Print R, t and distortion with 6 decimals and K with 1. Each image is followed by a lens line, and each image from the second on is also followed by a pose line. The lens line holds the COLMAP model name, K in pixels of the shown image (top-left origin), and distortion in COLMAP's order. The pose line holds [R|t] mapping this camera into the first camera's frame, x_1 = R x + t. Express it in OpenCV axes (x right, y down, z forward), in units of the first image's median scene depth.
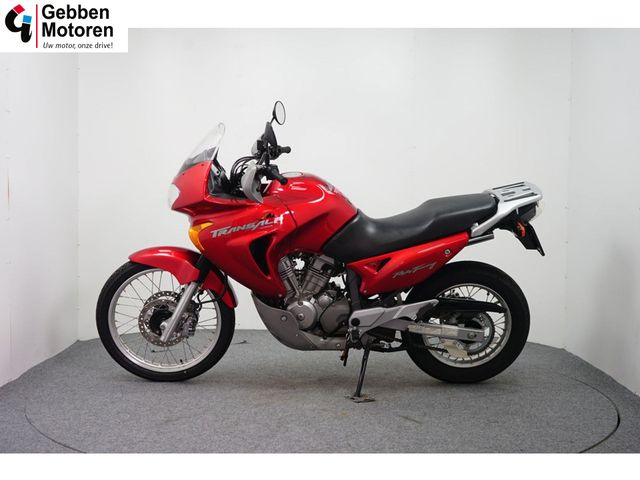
lens RADIAL K [[867.7, 0, 319.6], [0, 867.7, 239.7], [0, 0, 1]] dist [-0.010391, 0.000000]
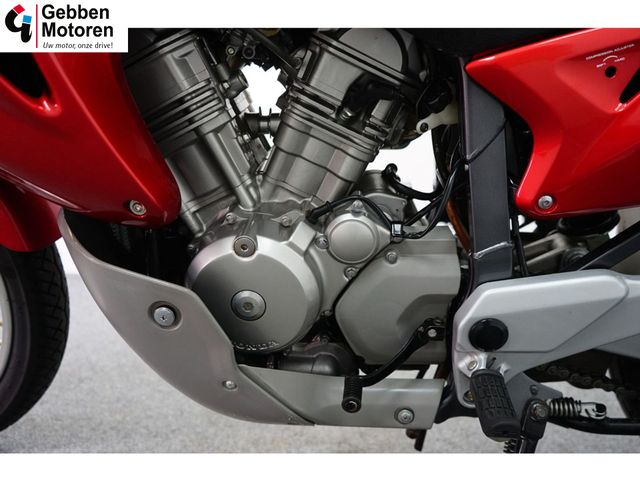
lens RADIAL K [[516.1, 0, 320.4], [0, 516.1, 239.2], [0, 0, 1]] dist [0.001716, -0.010091]
pose [[0.995172, 0.027992, -0.094075, 0.009516], [-0.017326, 0.993519, 0.112338, 0.055204], [0.096610, -0.110166, 0.989207, 0.858109]]
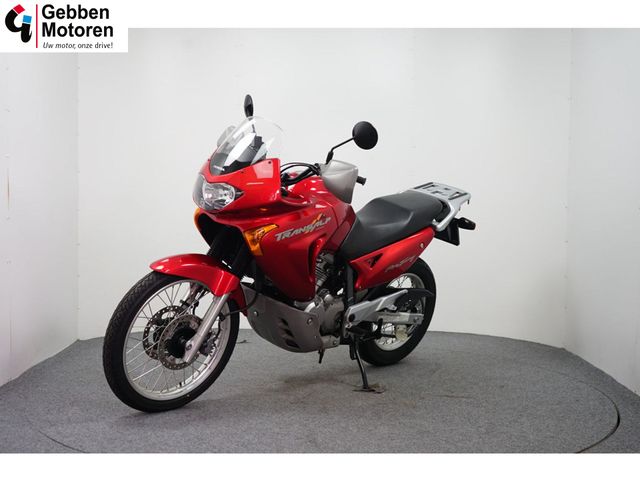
lens RADIAL K [[867.7, 0, 319.3], [0, 867.7, 239.5], [0, 0, 1]] dist [-0.010391, 0.000000]
pose [[0.718386, -0.040096, 0.694488, -0.693799], [0.034192, 0.999166, 0.022318, -0.022074], [-0.694804, 0.007713, 0.719158, 0.283161]]
